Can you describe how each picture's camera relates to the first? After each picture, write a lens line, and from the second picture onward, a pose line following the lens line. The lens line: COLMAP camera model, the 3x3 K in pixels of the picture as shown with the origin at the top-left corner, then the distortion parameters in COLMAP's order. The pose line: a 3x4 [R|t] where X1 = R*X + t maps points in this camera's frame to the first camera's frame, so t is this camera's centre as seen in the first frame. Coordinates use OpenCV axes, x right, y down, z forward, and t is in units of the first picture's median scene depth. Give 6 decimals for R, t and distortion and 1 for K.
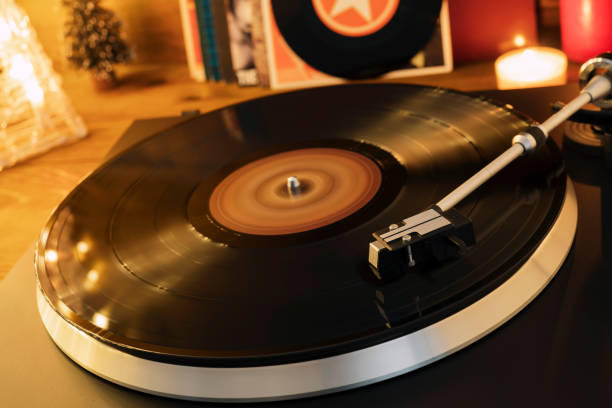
lens RADIAL K [[874.1, 0, 306.0], [0, 874.1, 204.0], [0, 0, 1]] dist [-0.005301, -0.022142]
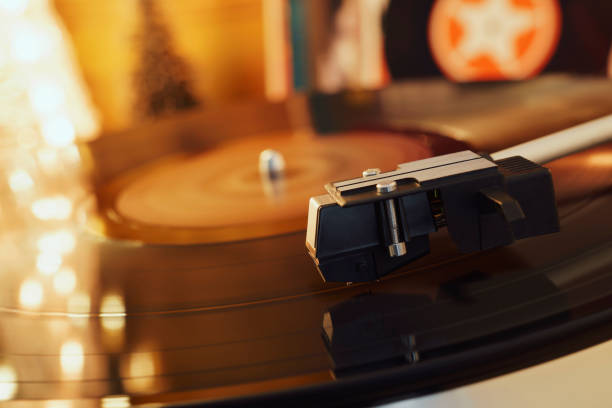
lens RADIAL K [[996.1, 0, 306.0], [0, 996.1, 204.0], [0, 0, 1]] dist [0.148506, -0.003430]
pose [[0.982116, 0.081902, -0.169528, 0.120705], [-0.108156, 0.982455, -0.151933, 0.095944], [0.154110, 0.167551, 0.973744, 0.383449]]
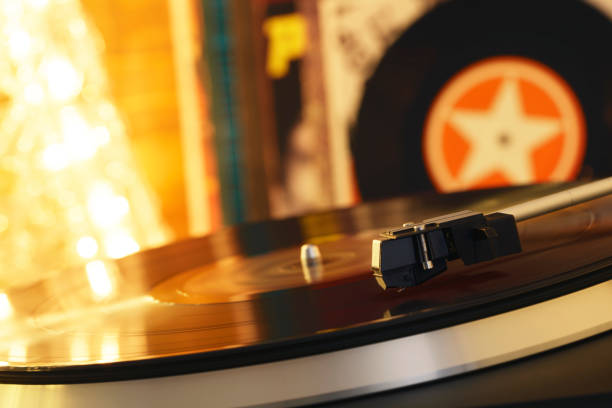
lens RADIAL K [[2115.4, 0, 306.0], [0, 2115.4, 204.0], [0, 0, 1]] dist [1.576150, -53.972728]
pose [[0.994317, 0.014143, -0.105514, 0.157884], [-0.045836, 0.951438, -0.304409, 0.434108], [0.096085, 0.307516, 0.946679, -0.553806]]
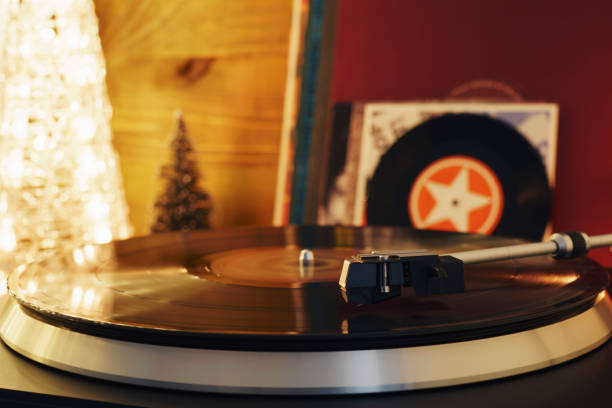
lens RADIAL K [[959.3, 0, 306.0], [0, 959.3, 204.0], [0, 0, 1]] dist [0.014920, 0.002408]
pose [[0.969035, 0.188620, -0.159352, 0.138236], [-0.230174, 0.923648, -0.306422, 0.231364], [0.089388, 0.333613, 0.938463, 0.039736]]
